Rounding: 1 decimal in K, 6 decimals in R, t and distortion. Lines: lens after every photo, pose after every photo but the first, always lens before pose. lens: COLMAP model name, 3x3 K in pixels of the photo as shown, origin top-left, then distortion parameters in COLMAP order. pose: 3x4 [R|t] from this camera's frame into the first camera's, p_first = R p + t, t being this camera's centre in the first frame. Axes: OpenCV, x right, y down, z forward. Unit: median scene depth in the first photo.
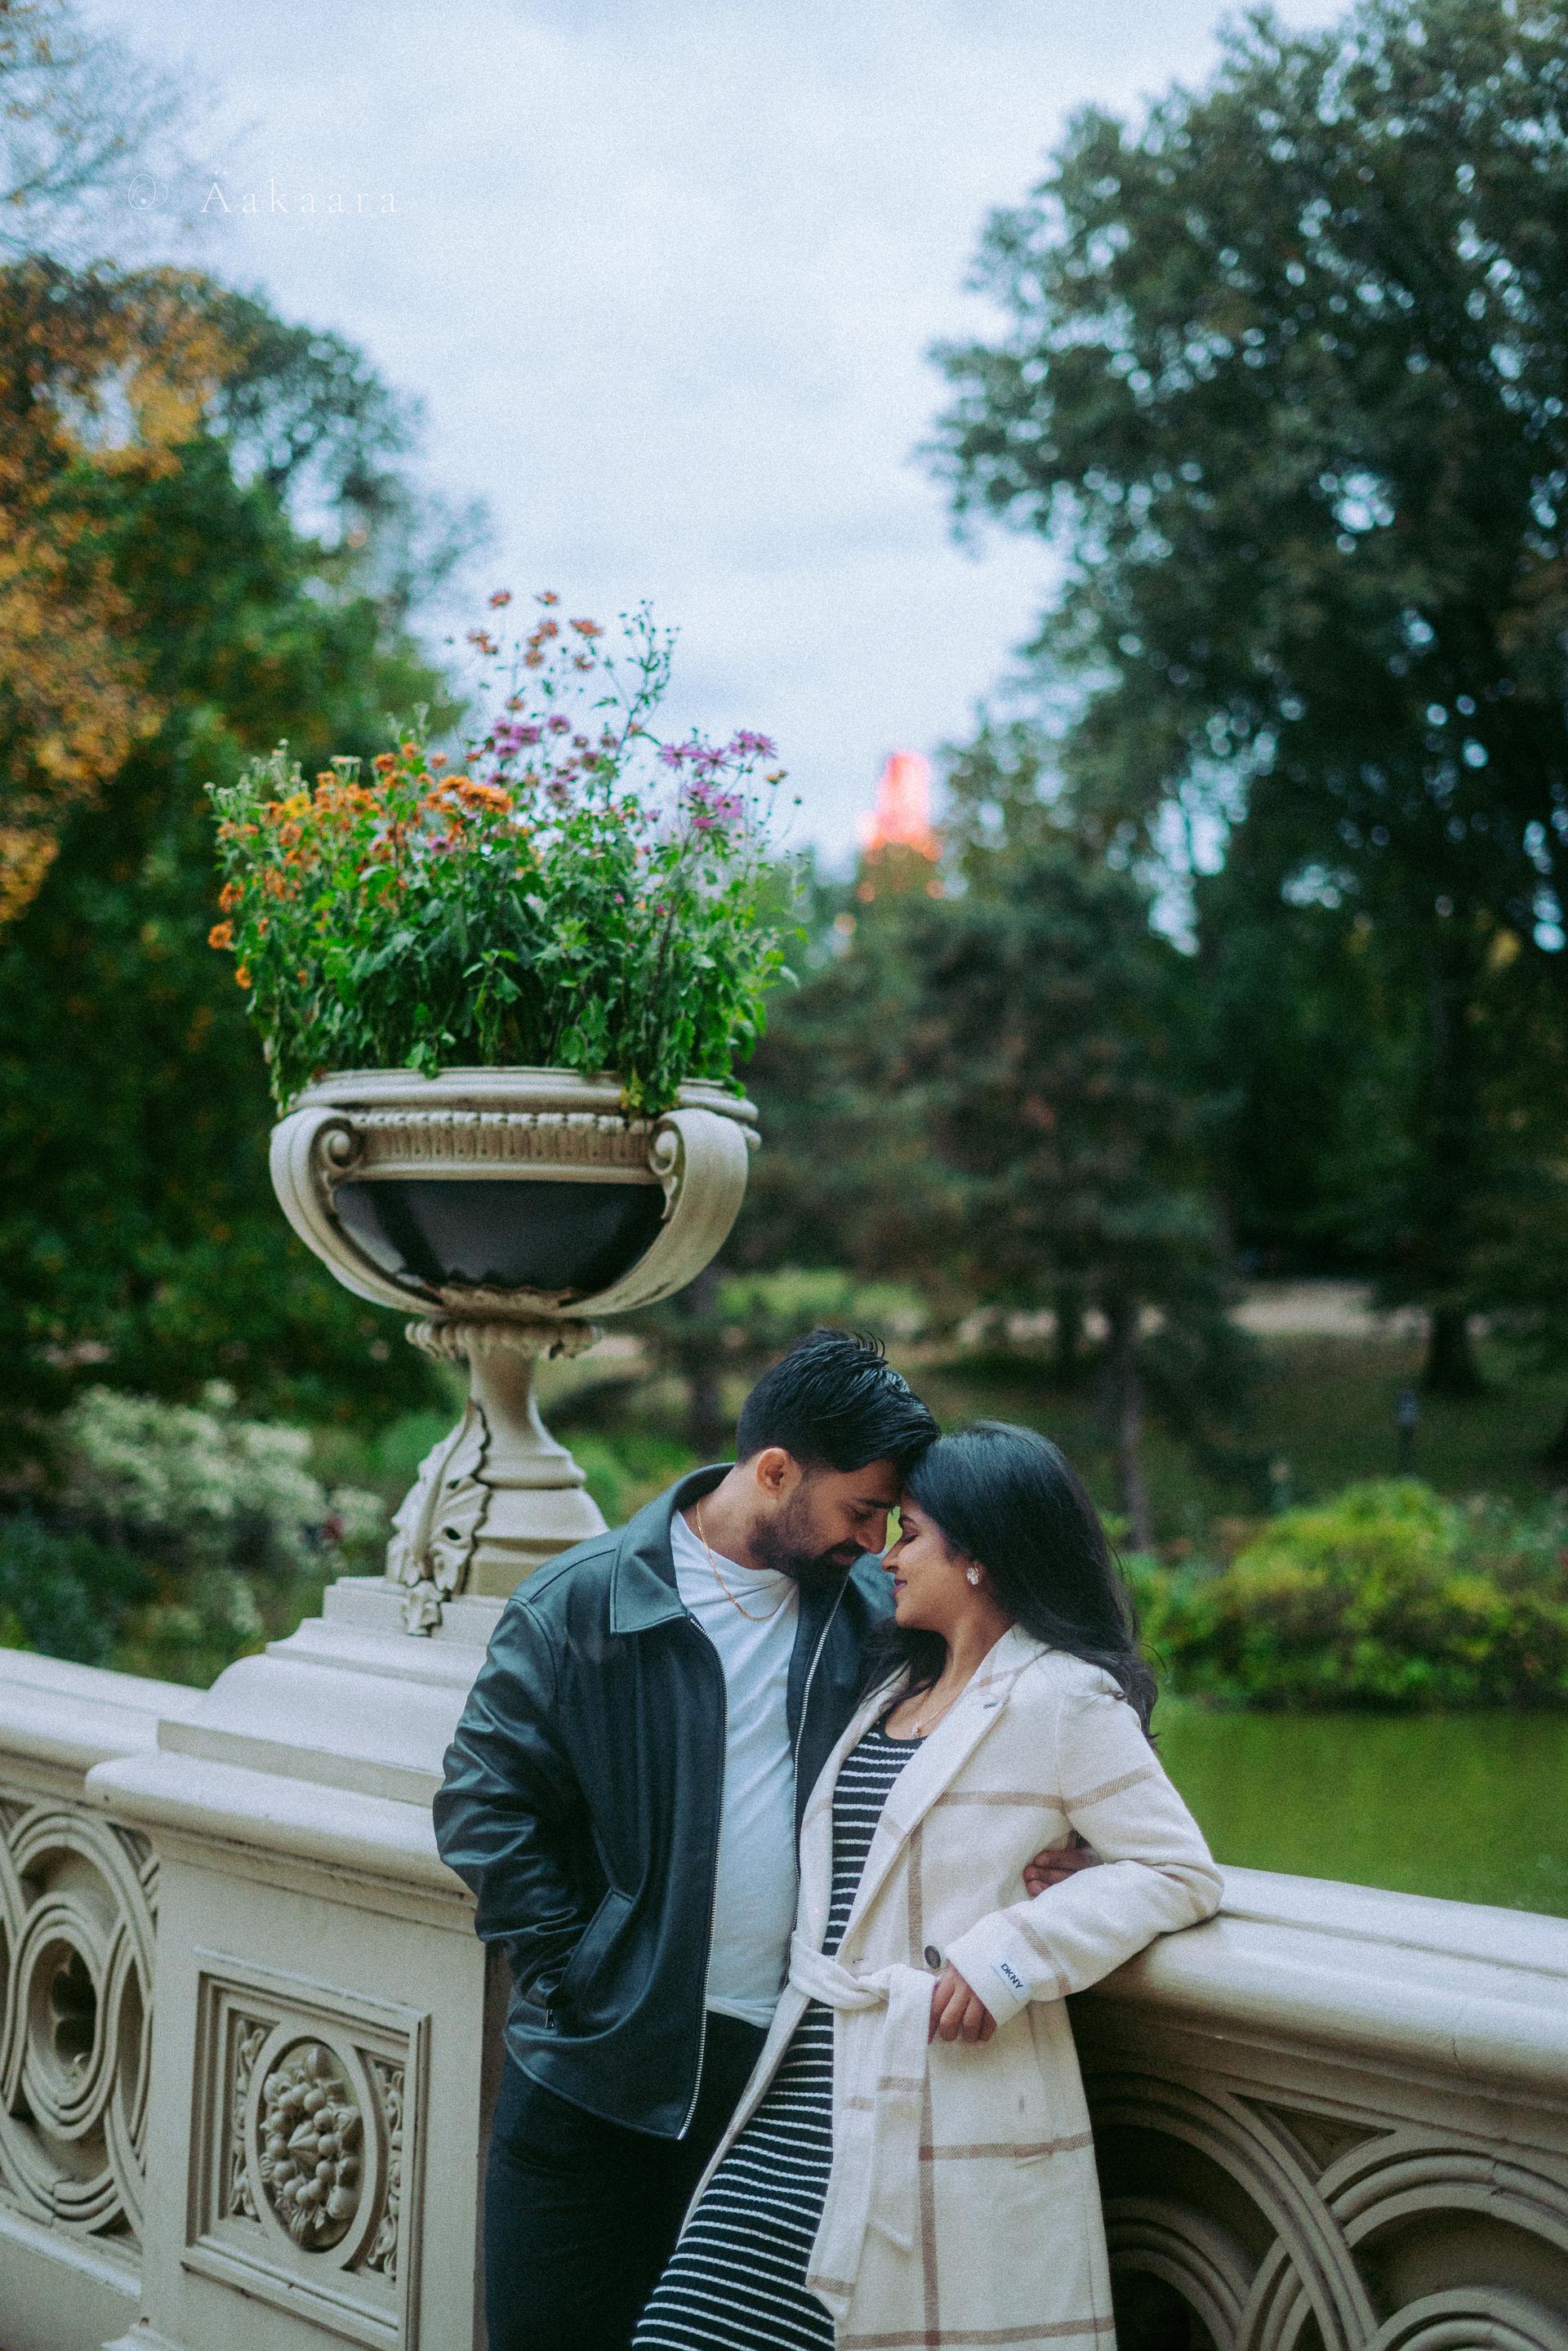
lens RADIAL K [[3555.9, 0, 784.0], [0, 3555.9, 1175.5], [0, 0, 1]] dist [0.026035, -0.064183]
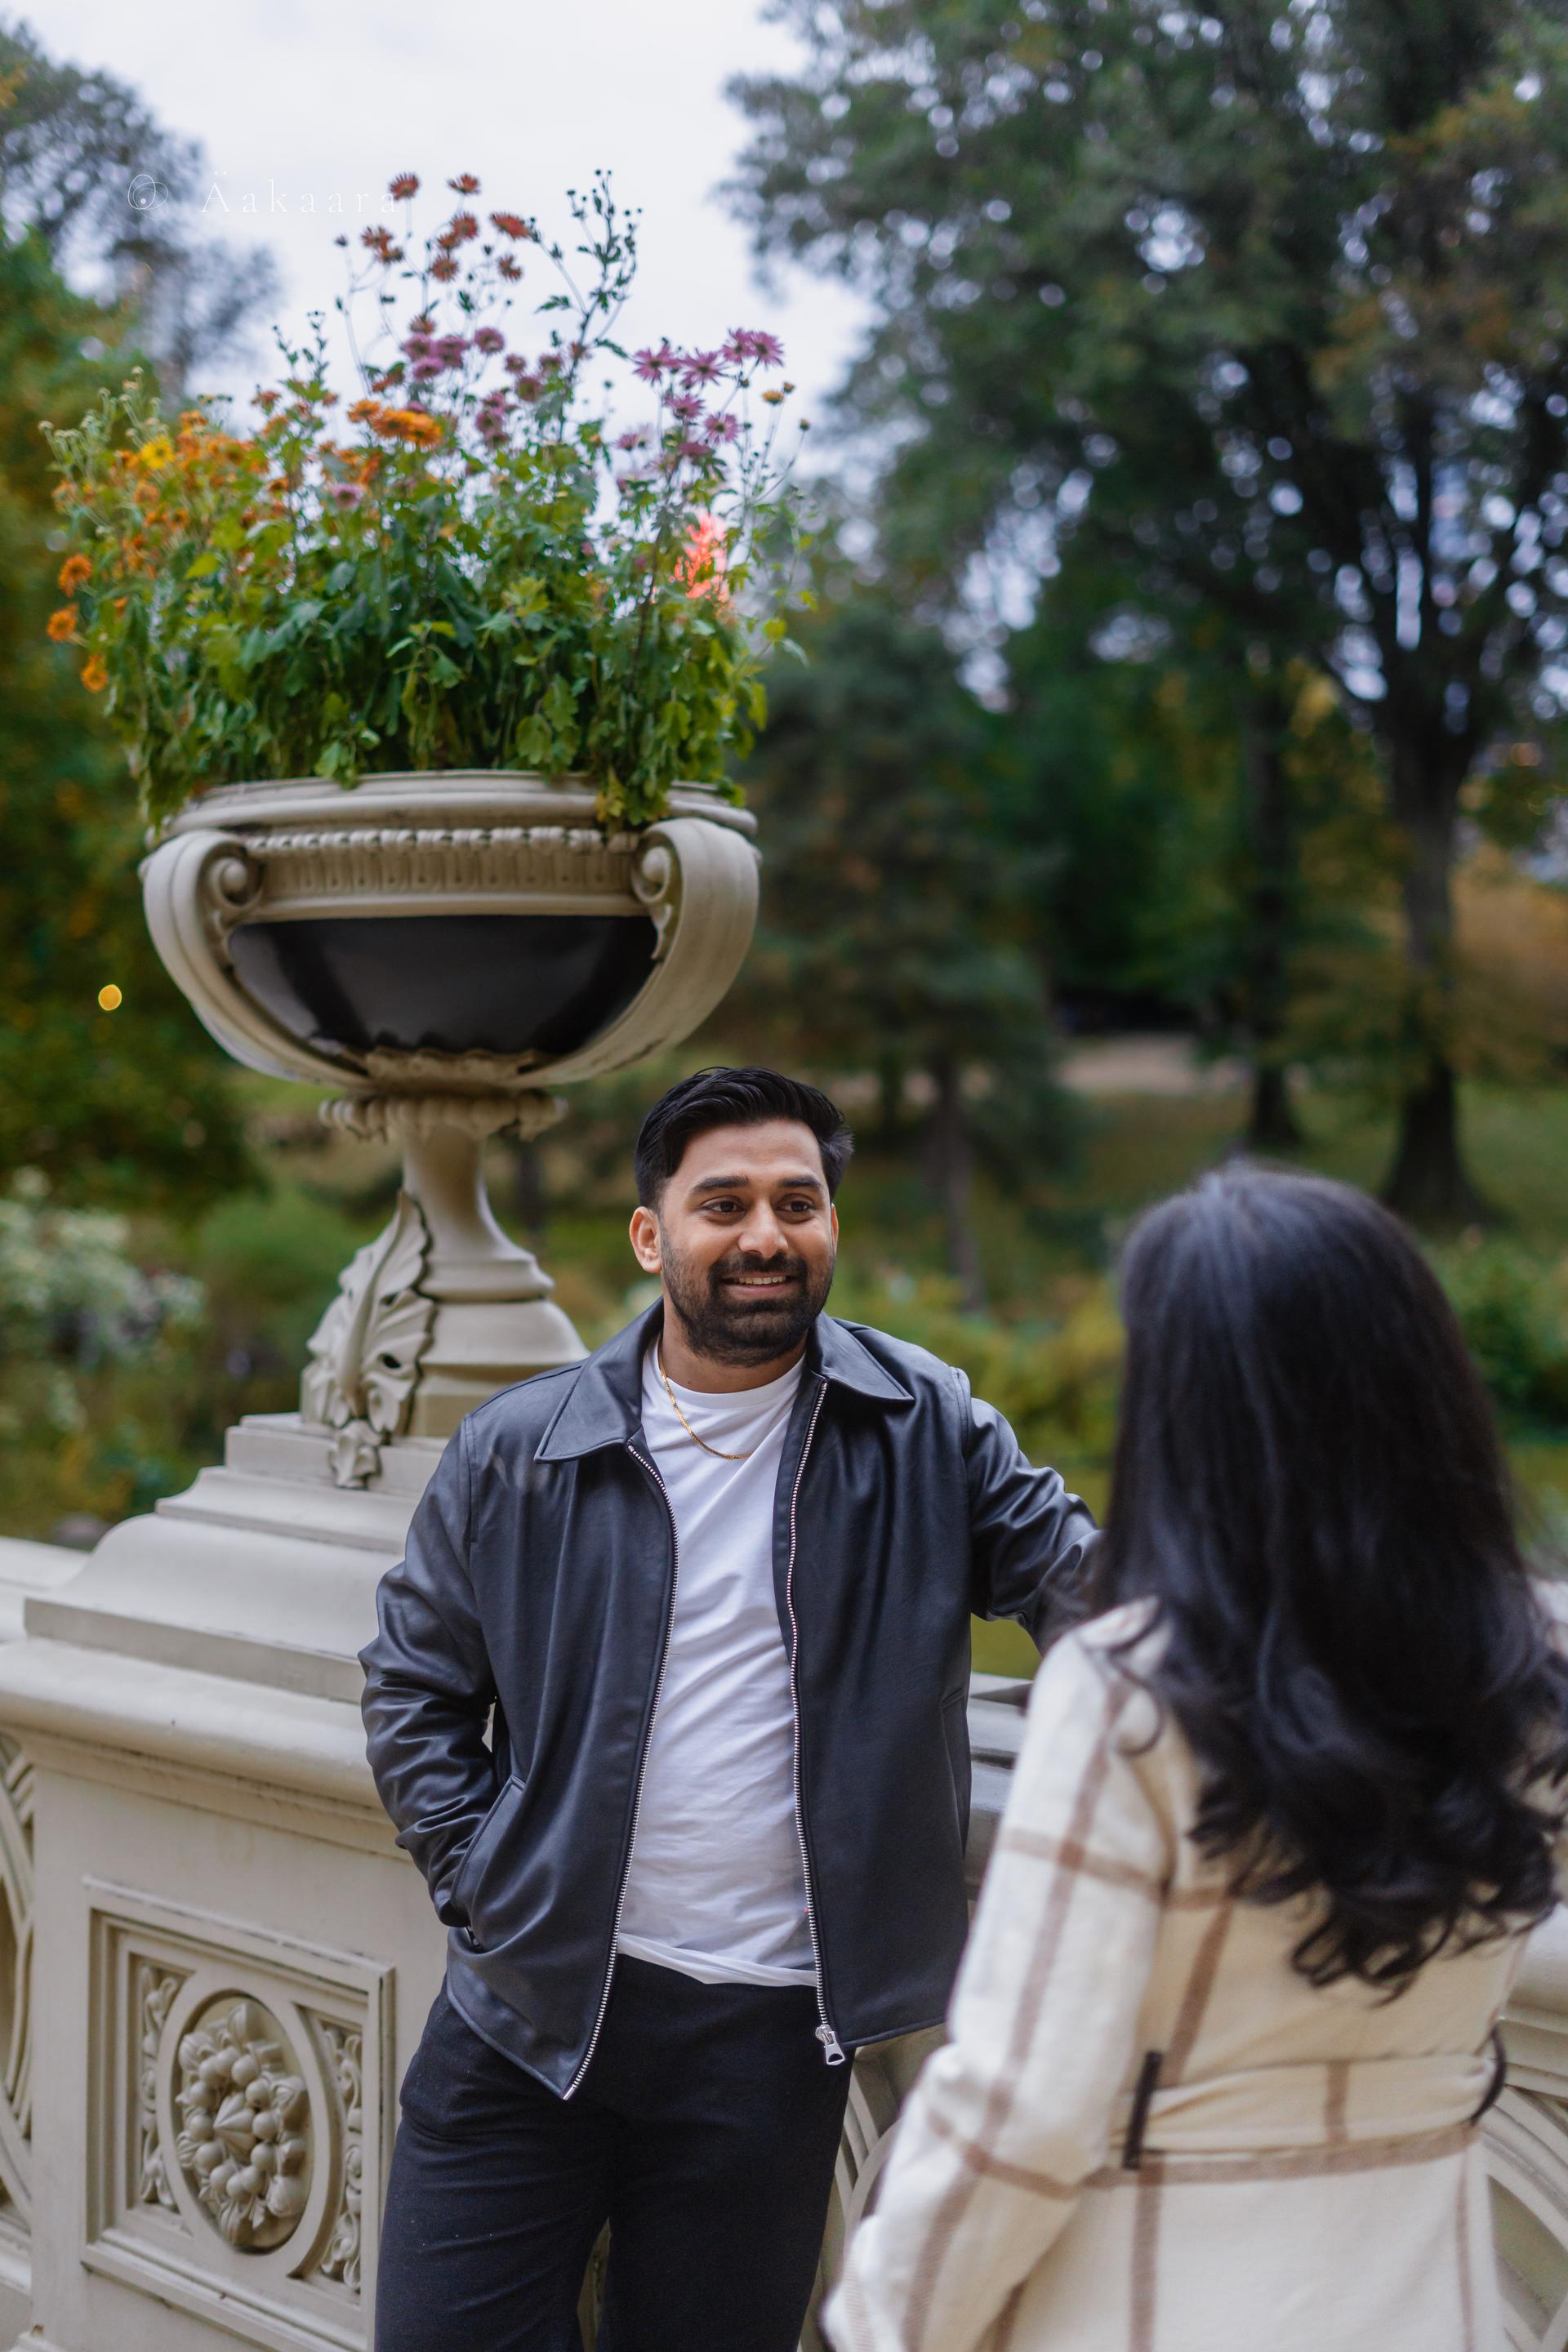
lens RADIAL K [[3557.2, 0, 784.0], [0, 3557.2, 1176.0], [0, 0, 1]] dist [0.026035, -0.064183]
pose [[0.998156, -0.027999, 0.053854, -0.045641], [0.024460, 0.997567, 0.065276, 0.008751], [-0.055551, -0.063838, 0.996413, 0.194591]]
